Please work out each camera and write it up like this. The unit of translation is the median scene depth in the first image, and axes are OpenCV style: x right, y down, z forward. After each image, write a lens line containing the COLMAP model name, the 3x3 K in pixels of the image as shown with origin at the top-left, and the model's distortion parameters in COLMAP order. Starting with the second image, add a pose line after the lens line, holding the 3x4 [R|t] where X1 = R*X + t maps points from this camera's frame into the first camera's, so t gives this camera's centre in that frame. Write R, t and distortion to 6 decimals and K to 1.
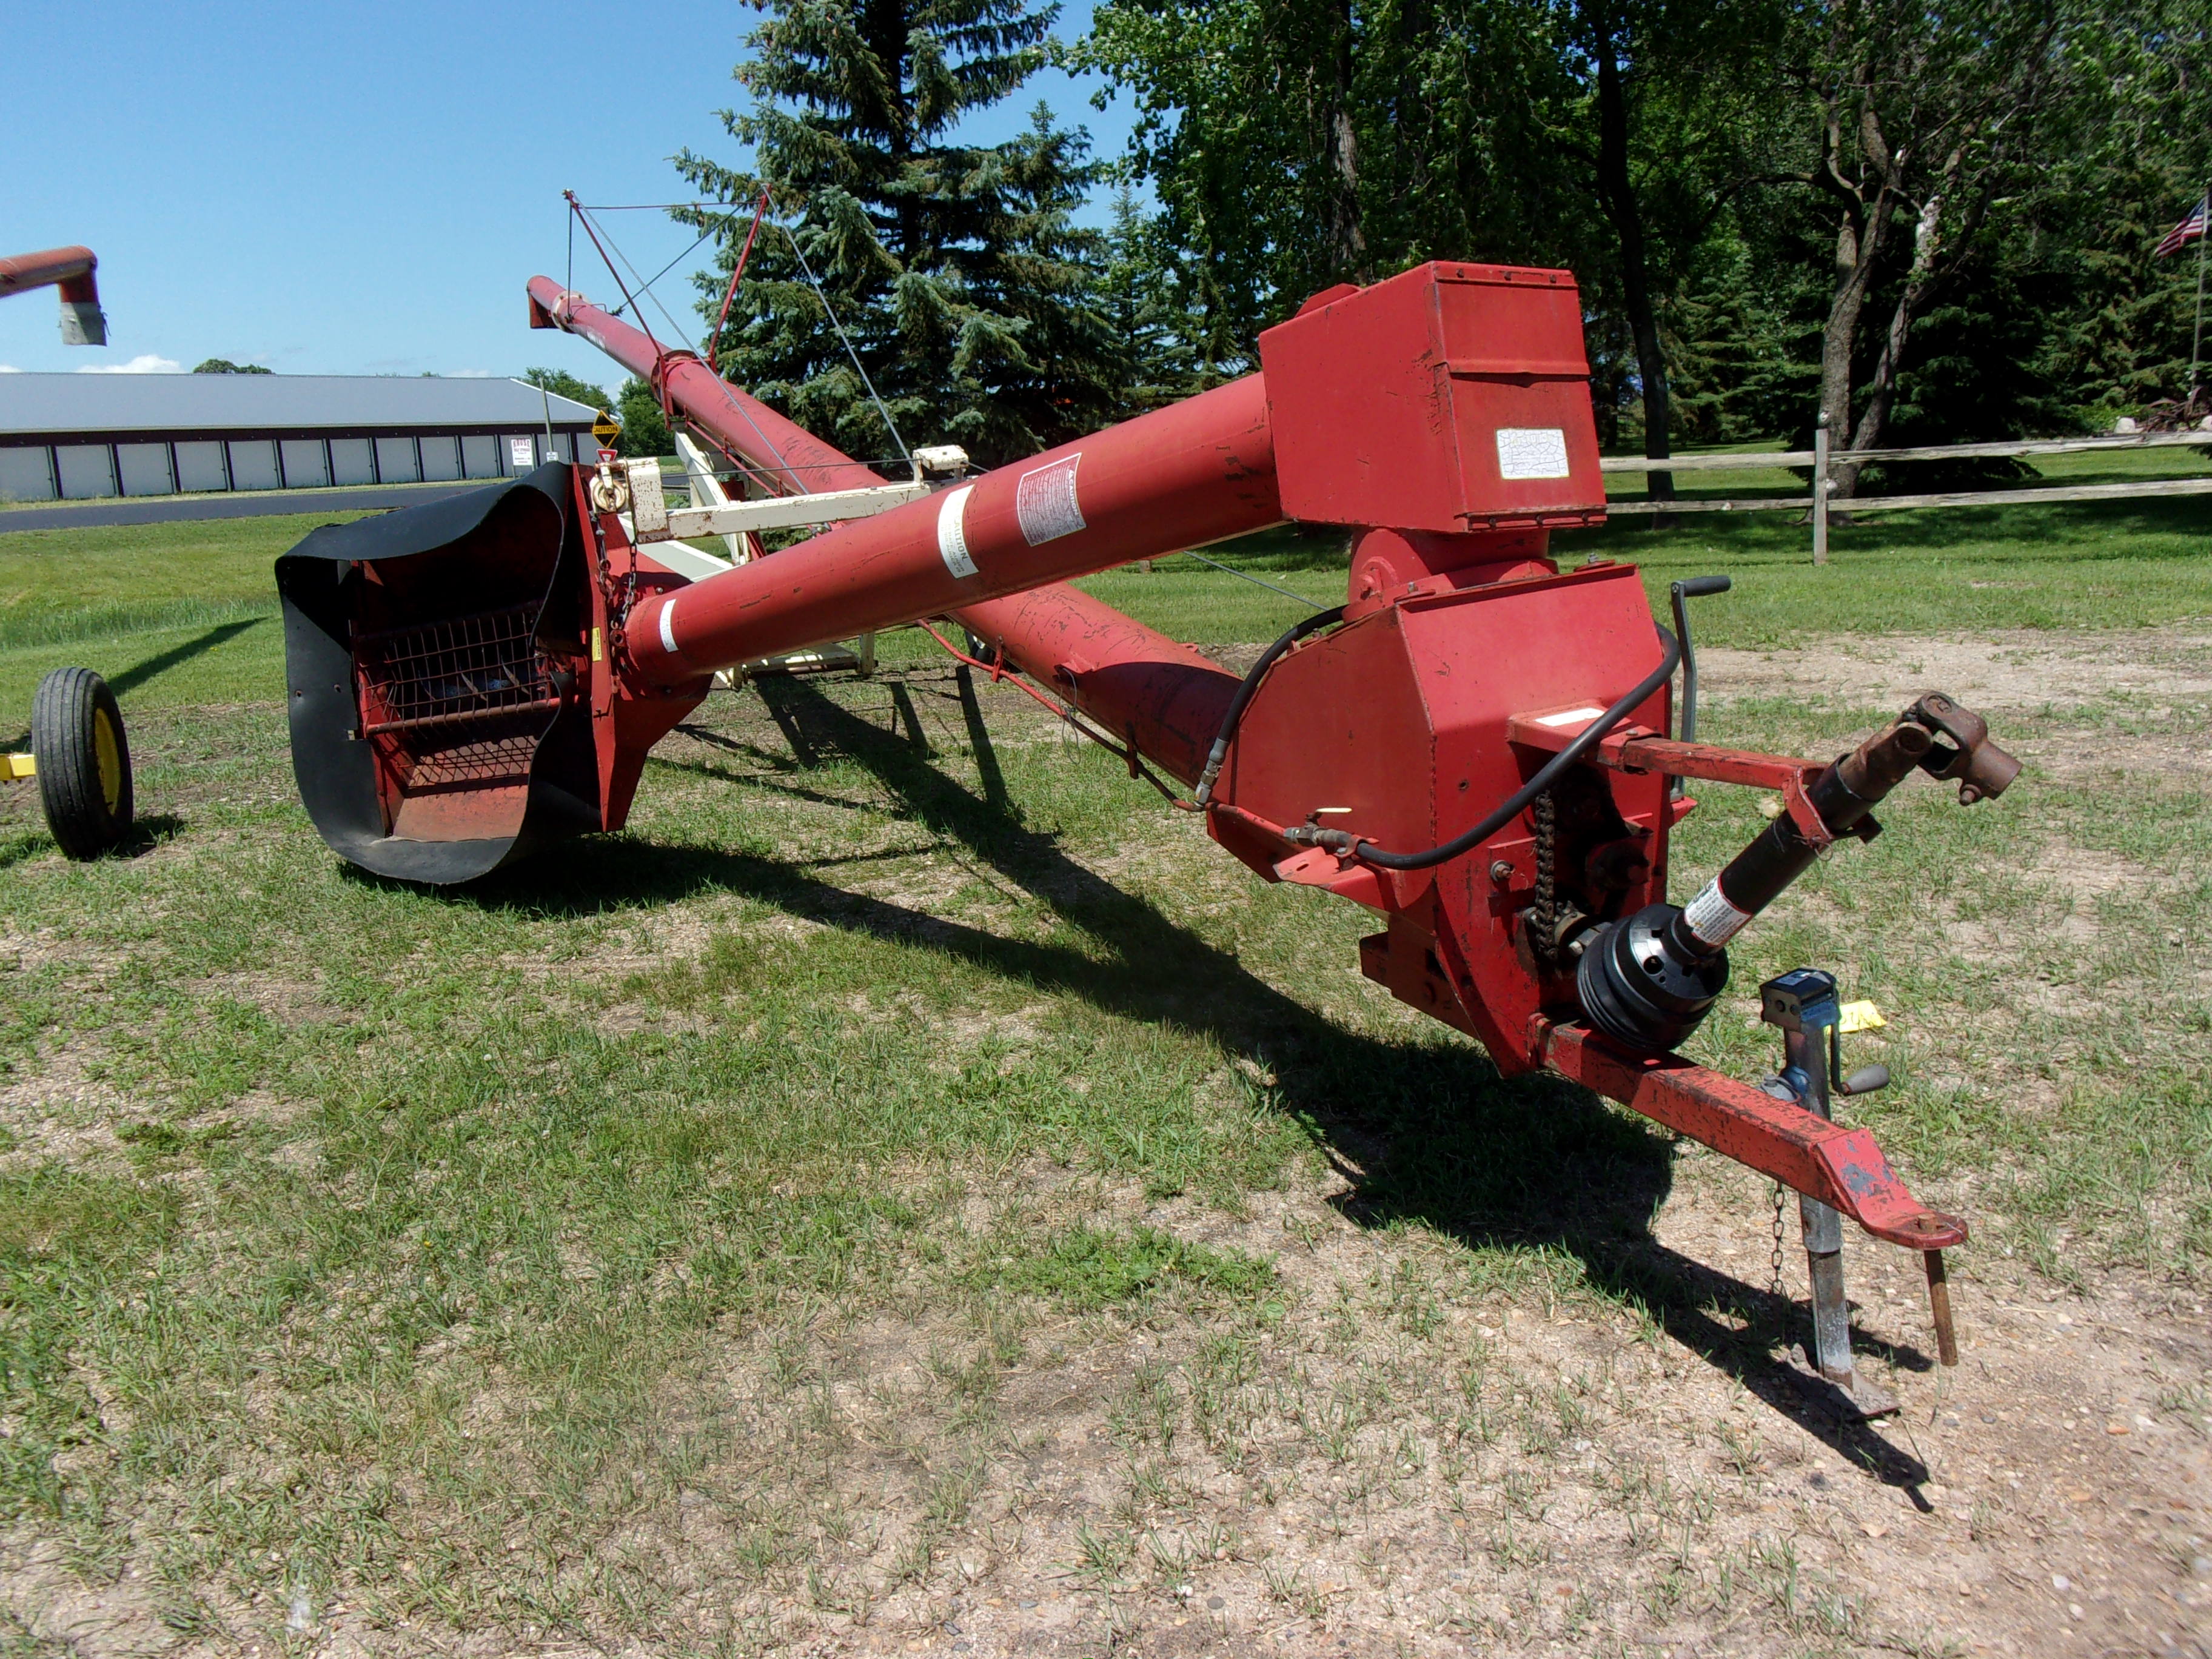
lens RADIAL K [[1796.2, 0, 1097.7], [0, 1796.2, 840.6], [0, 0, 1]] dist [0.014551, -0.004261]
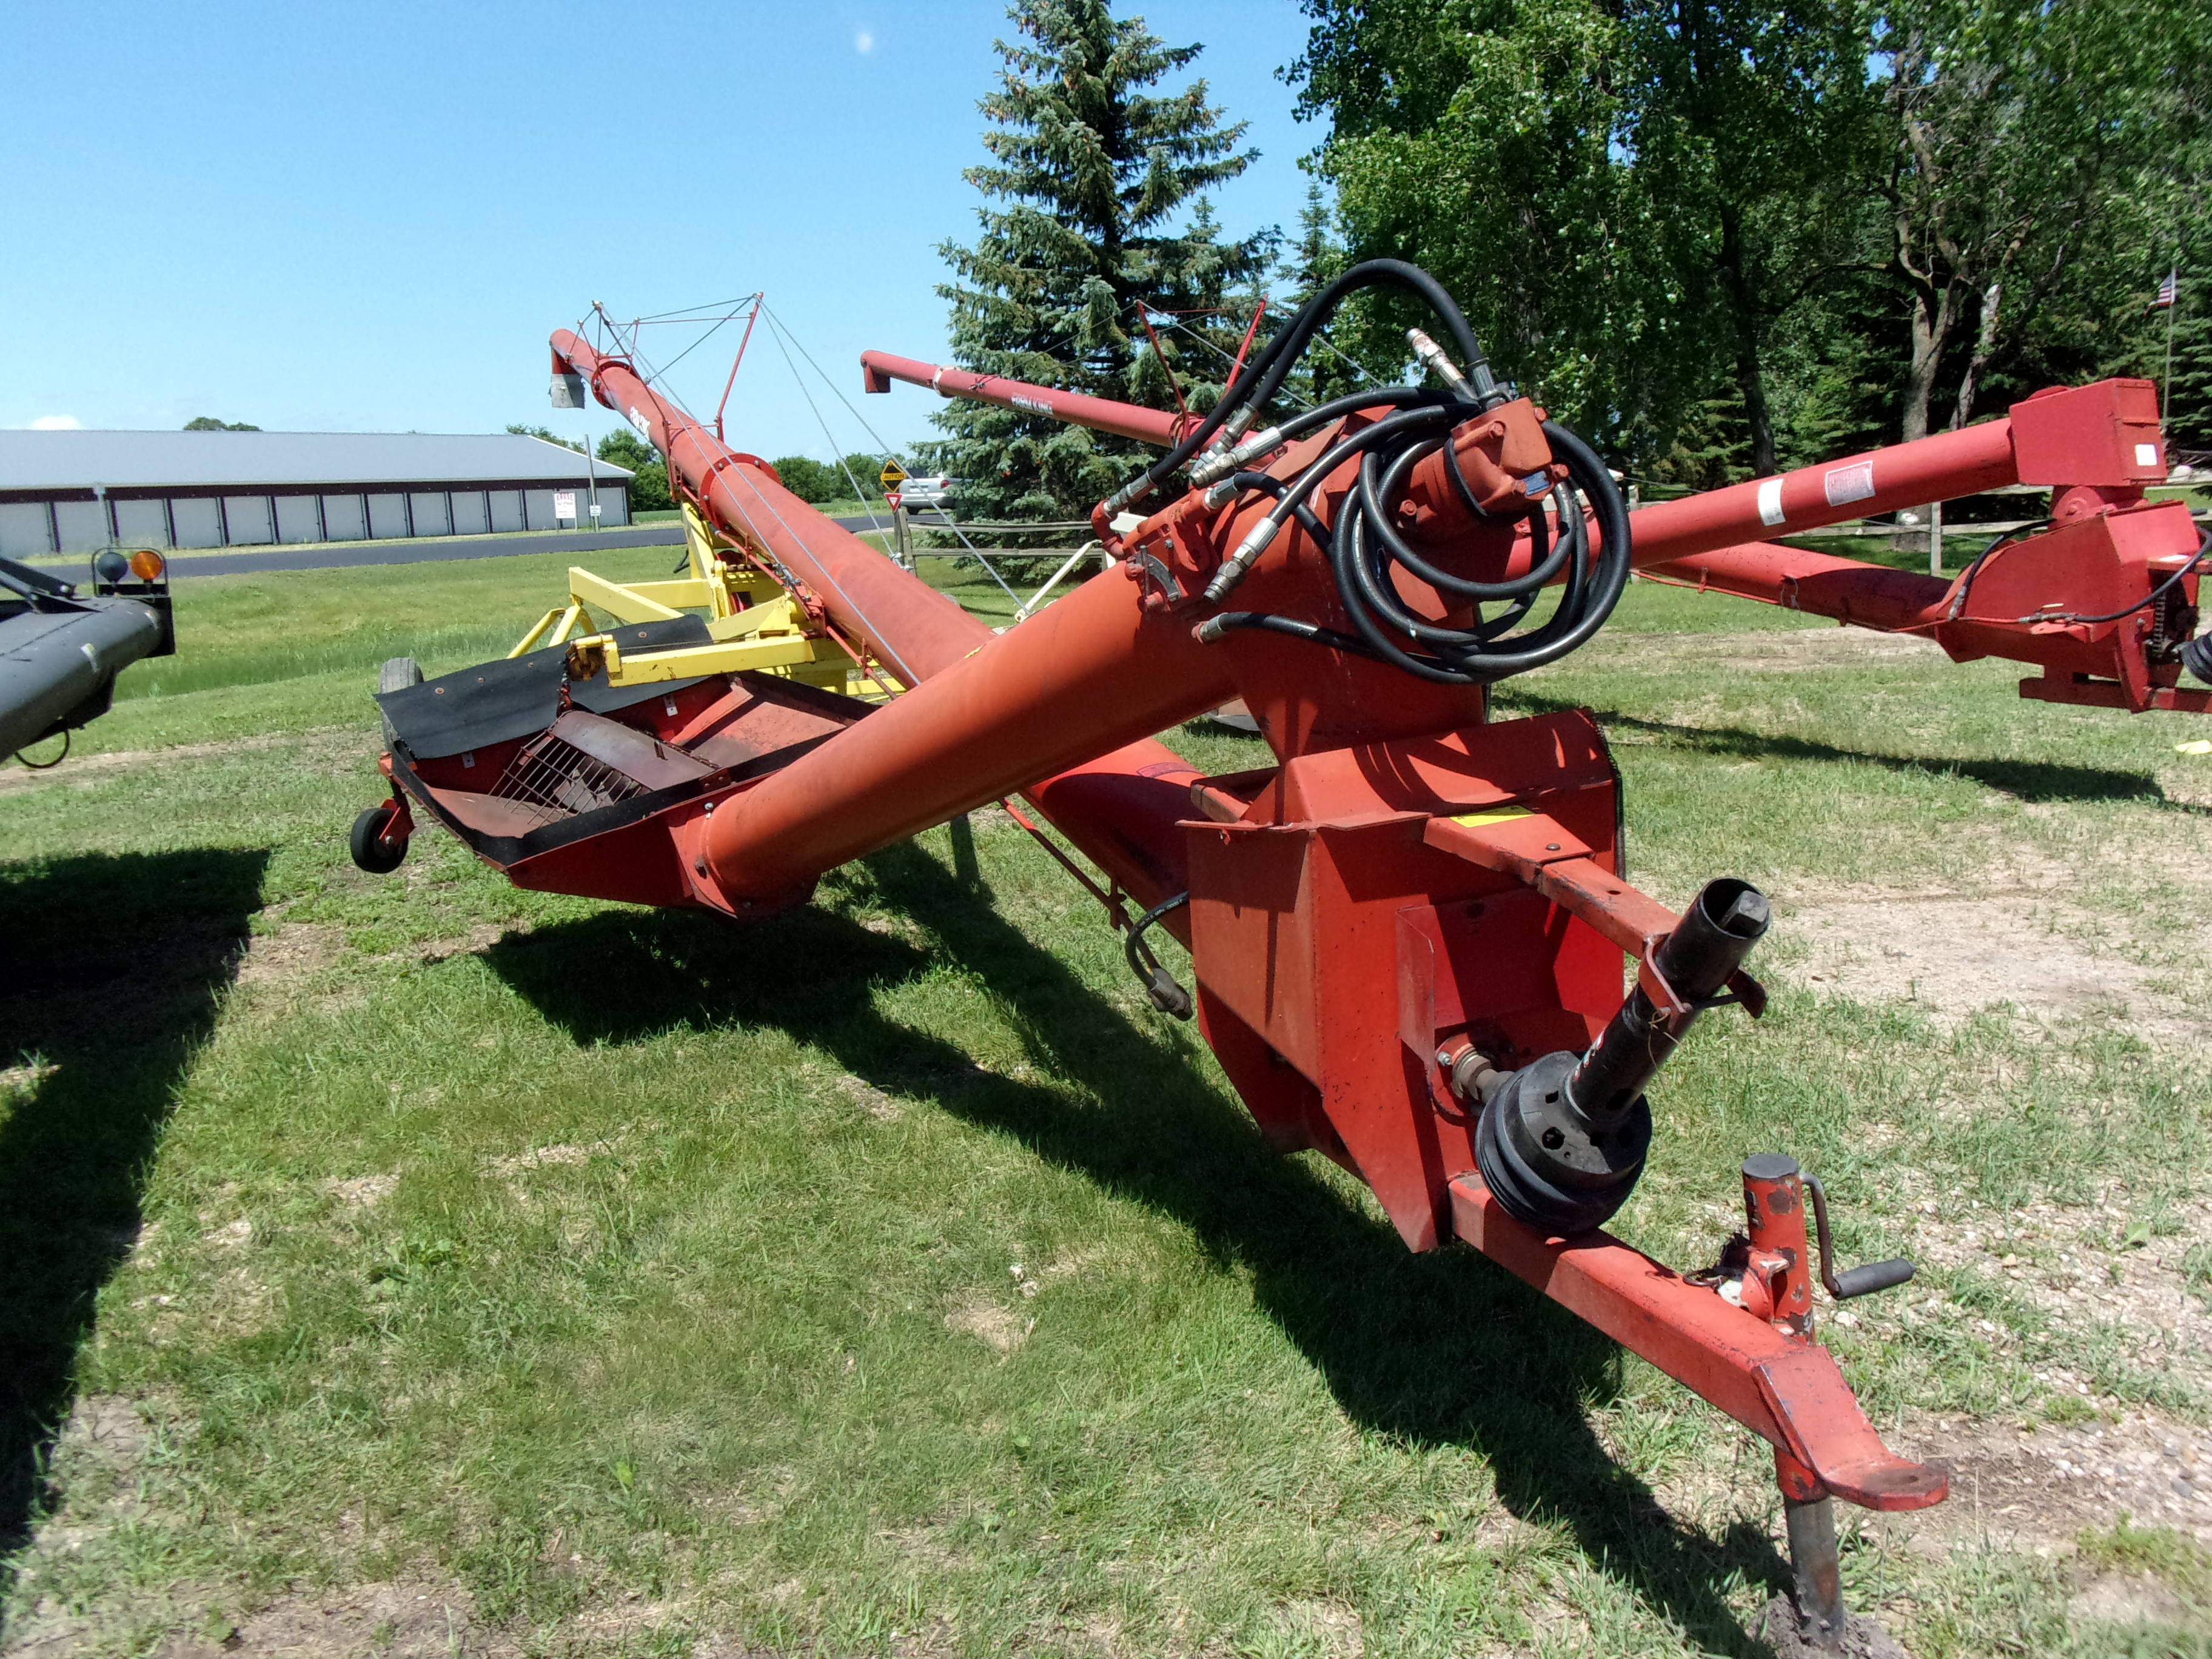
lens RADIAL K [[1796.2, 0, 1113.3], [0, 1796.2, 820.4], [0, 0, 1]] dist [0.014551, -0.004261]
pose [[0.999638, -0.006766, 0.026043, -0.121427], [0.007811, 0.999159, -0.040255, 0.036549], [-0.025749, 0.040444, 0.998850, -0.138364]]
